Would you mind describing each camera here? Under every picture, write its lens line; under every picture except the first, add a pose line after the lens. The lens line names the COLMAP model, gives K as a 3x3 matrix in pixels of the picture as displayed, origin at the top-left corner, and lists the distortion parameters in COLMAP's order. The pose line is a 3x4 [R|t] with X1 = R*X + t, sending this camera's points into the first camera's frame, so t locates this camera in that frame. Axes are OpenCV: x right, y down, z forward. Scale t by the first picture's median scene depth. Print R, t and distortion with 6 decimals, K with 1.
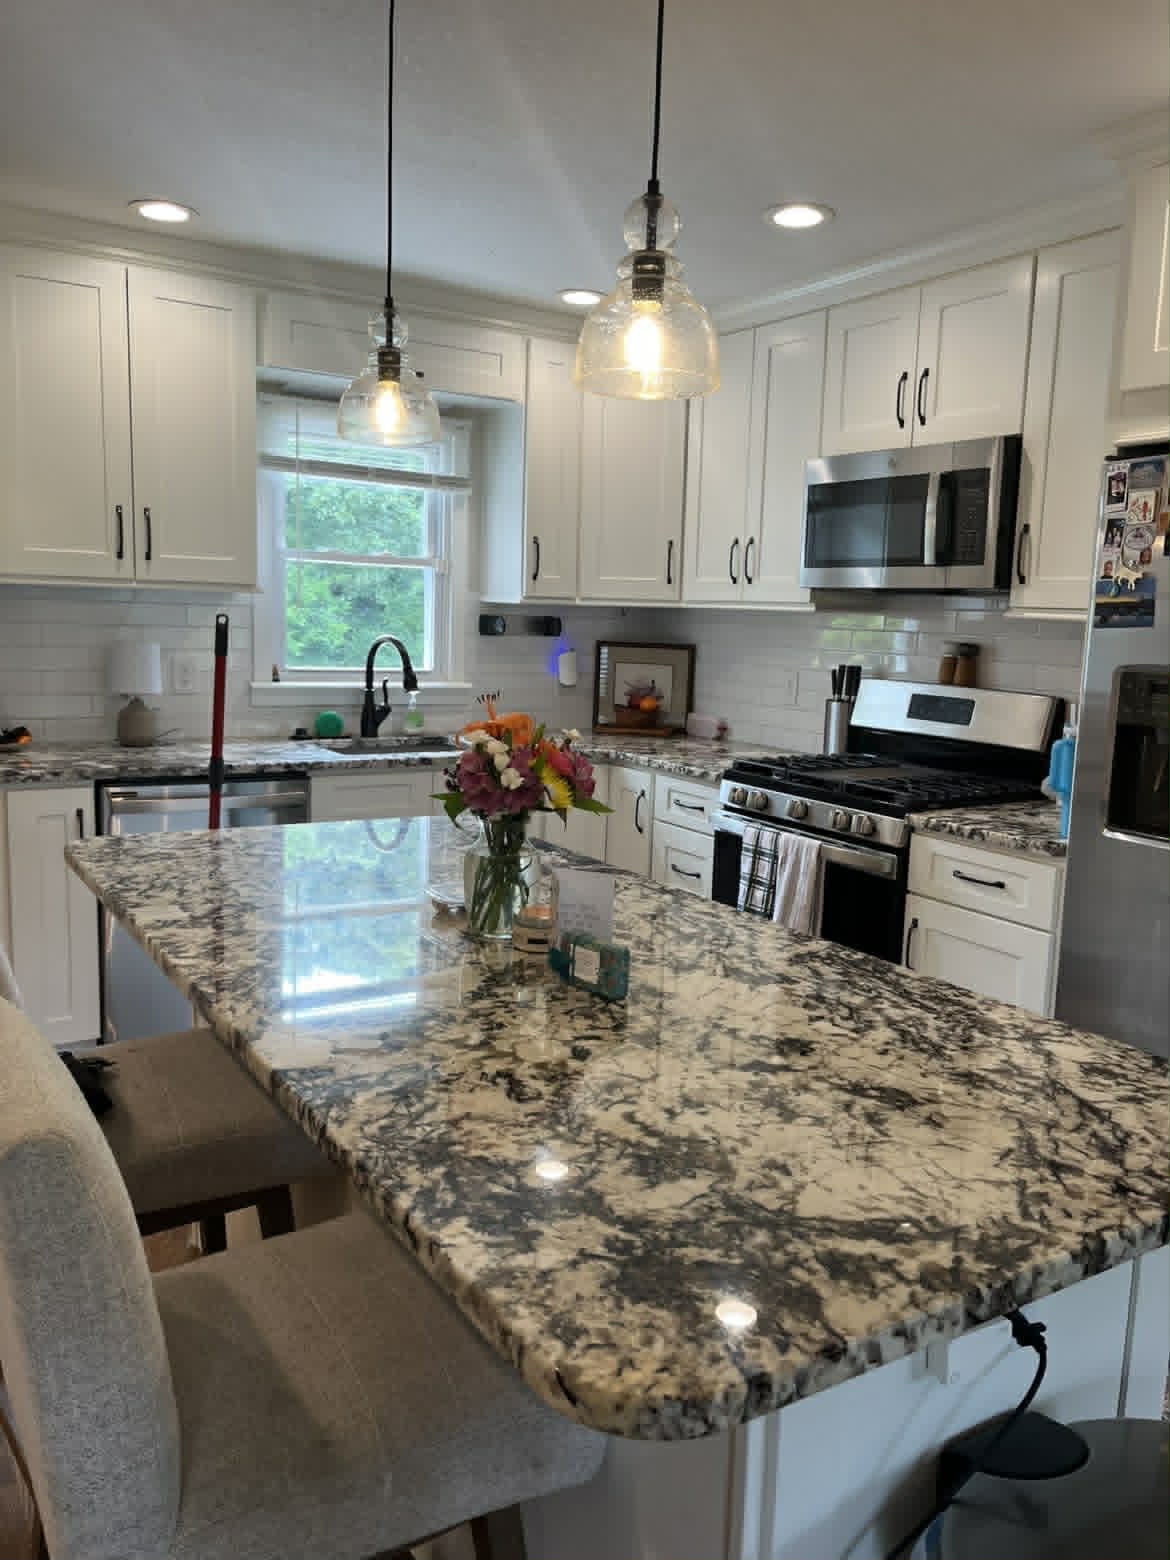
lens RADIAL K [[1201.5, 0, 587.5], [0, 1201.5, 784.3], [0, 0, 1]] dist [0.059186, -0.086517]
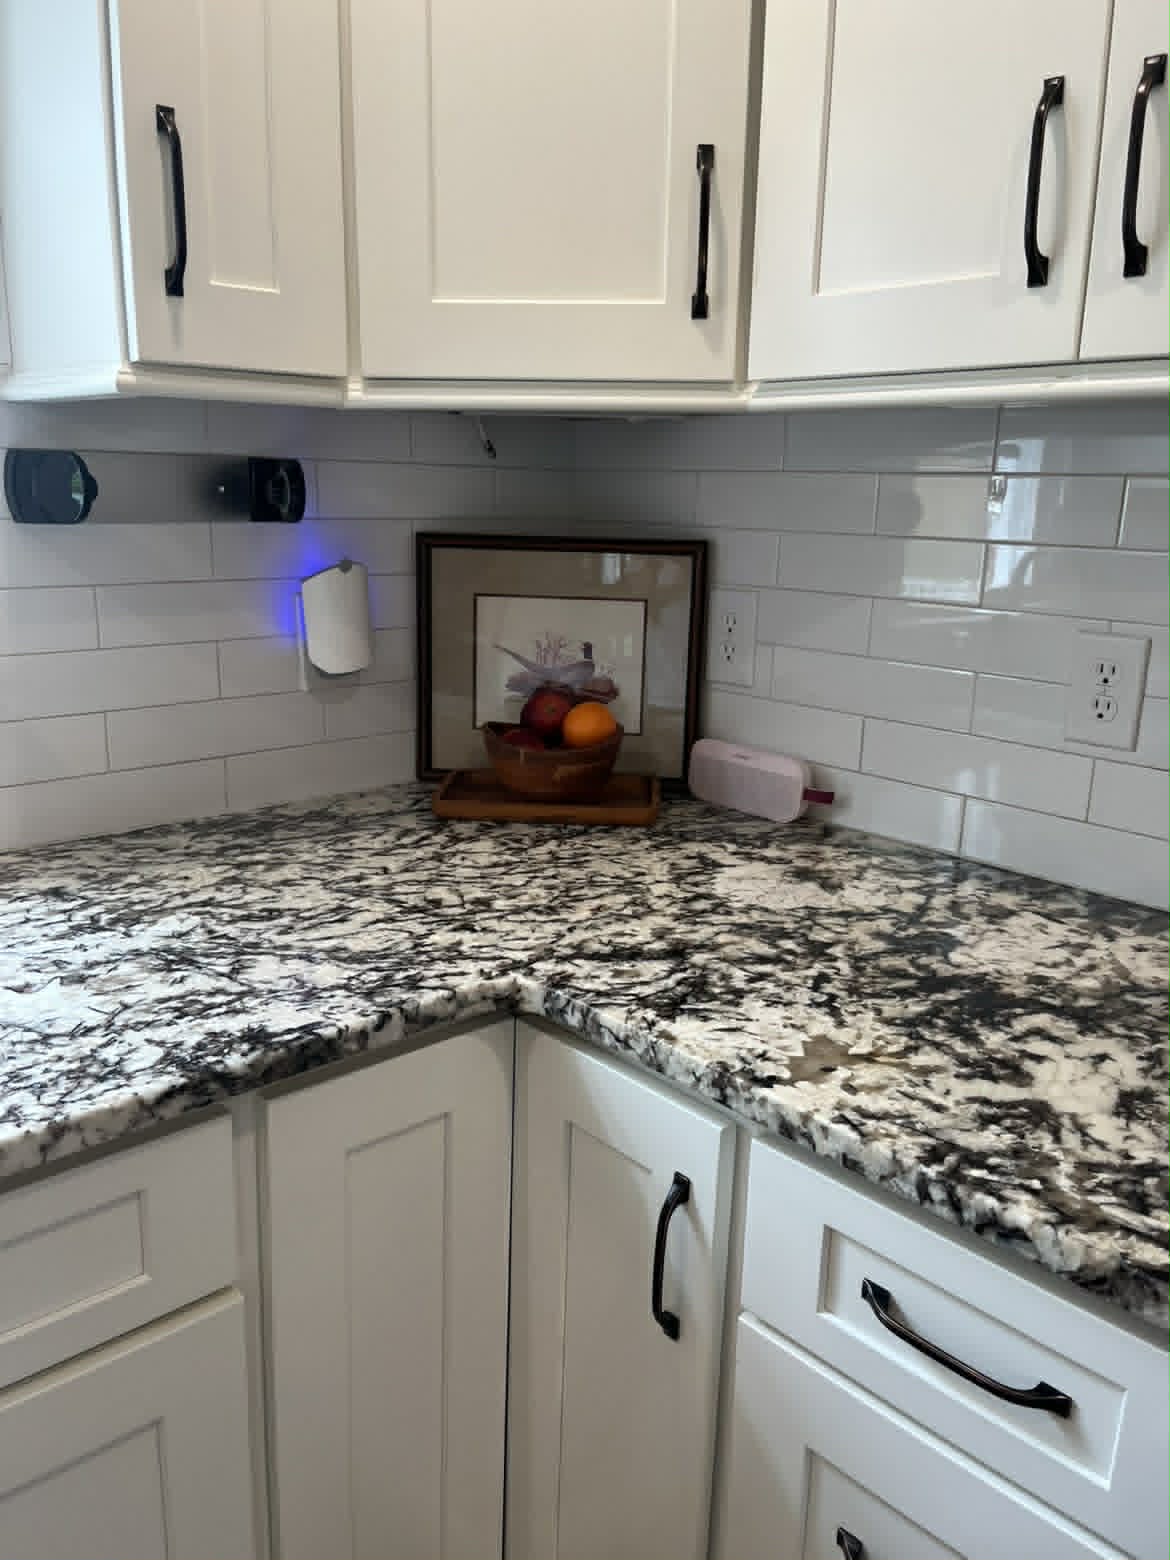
lens RADIAL K [[1201.5, 0, 587.5], [0, 1201.5, 784.3], [0, 0, 1]] dist [0.059186, -0.086517]
pose [[0.982950, -0.053876, 0.175805, -0.008954], [0.035391, 0.993668, 0.106638, -0.086604], [-0.180437, -0.098598, 0.978632, 0.680869]]
